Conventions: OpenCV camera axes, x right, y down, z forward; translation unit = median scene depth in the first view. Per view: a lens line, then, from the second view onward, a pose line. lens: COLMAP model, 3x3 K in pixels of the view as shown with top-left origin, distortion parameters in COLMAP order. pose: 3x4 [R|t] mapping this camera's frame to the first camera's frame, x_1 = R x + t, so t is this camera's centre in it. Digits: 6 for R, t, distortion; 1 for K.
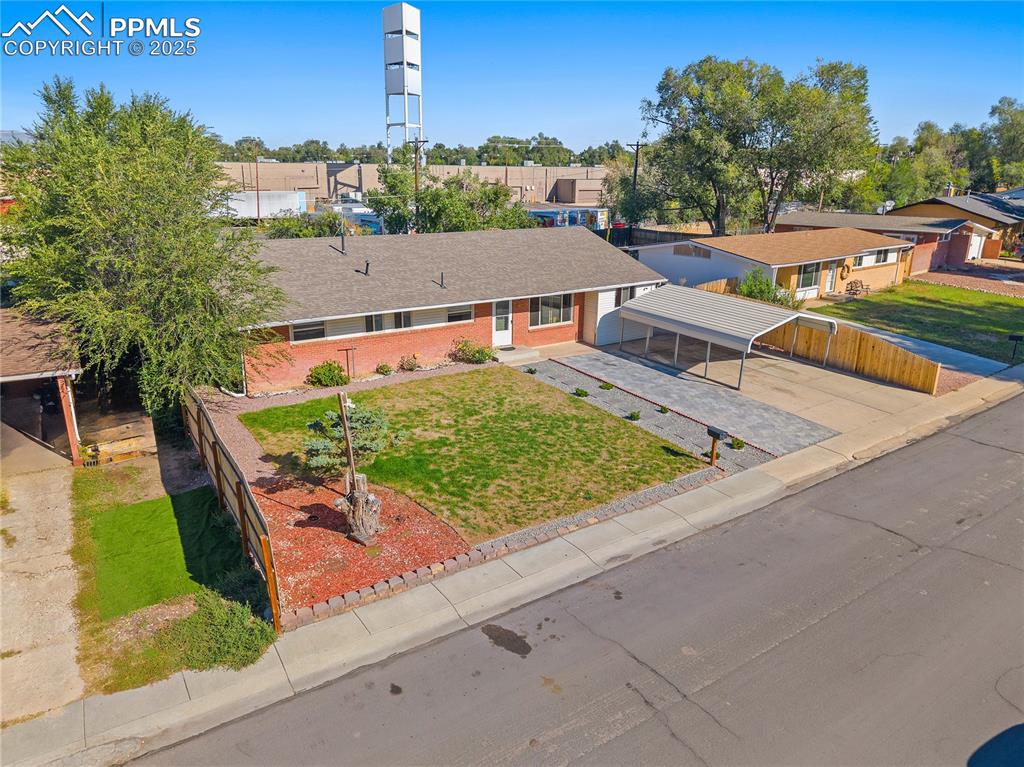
lens RADIAL K [[693.8, 0, 512.0], [0, 693.8, 383.5], [0, 0, 1]] dist [0.113872, -0.186590]
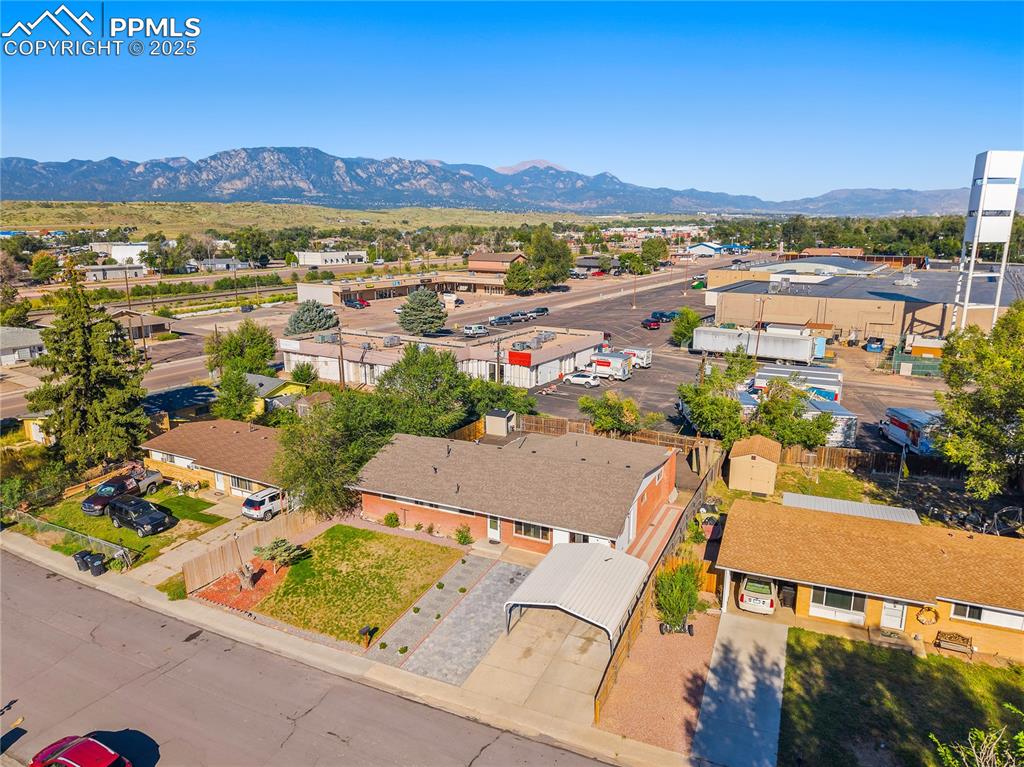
lens RADIAL K [[692.9, 0, 512.0], [0, 692.9, 383.5], [0, 0, 1]] dist [0.031427, -0.039253]
pose [[0.485064, 0.186658, -0.854326, 1.384542], [-0.247356, 0.966343, 0.070690, -0.559965], [0.838766, 0.177033, 0.514909, 0.210740]]
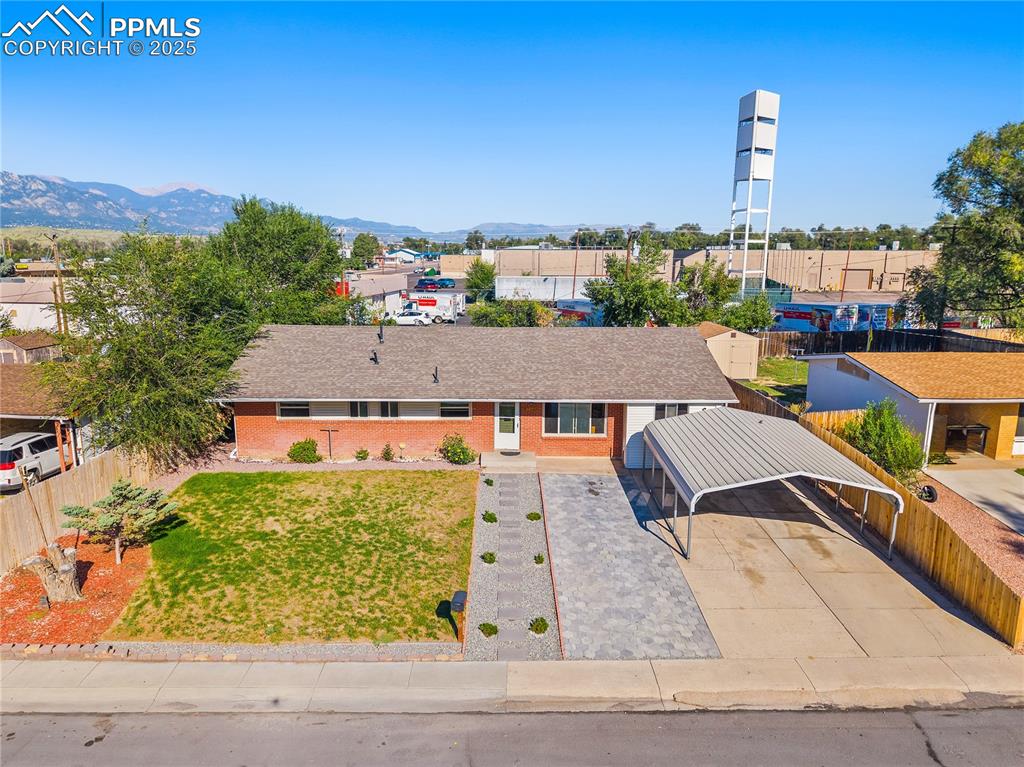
lens RADIAL K [[692.9, 0, 512.0], [0, 692.9, 383.5], [0, 0, 1]] dist [0.031427, -0.039253]
pose [[0.820513, 0.103050, -0.562263, 0.556721], [-0.162843, 0.984998, -0.057110, -0.100013], [0.547942, 0.138420, 0.824984, 0.259996]]
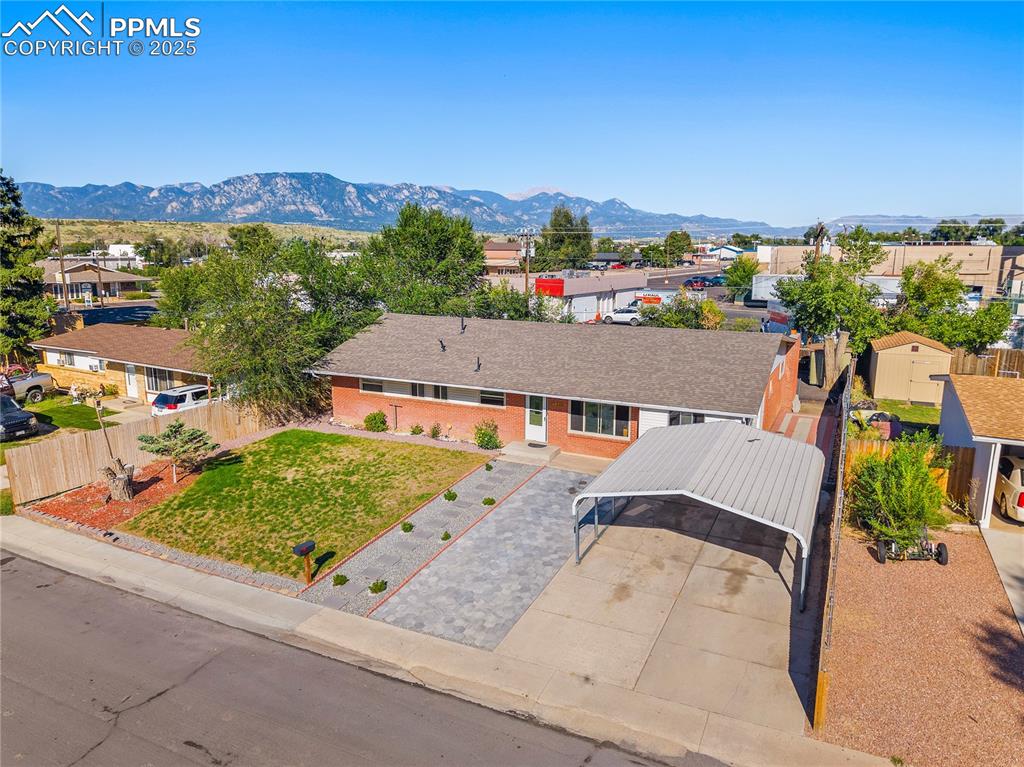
lens RADIAL K [[697.0, 0, 512.0], [0, 697.0, 383.5], [0, 0, 1]] dist [0.038619, -0.044301]
pose [[0.472963, 0.161103, -0.866228, 0.875452], [-0.251376, 0.966952, 0.042584, -0.182681], [0.844462, 0.197608, 0.497830, 0.535958]]
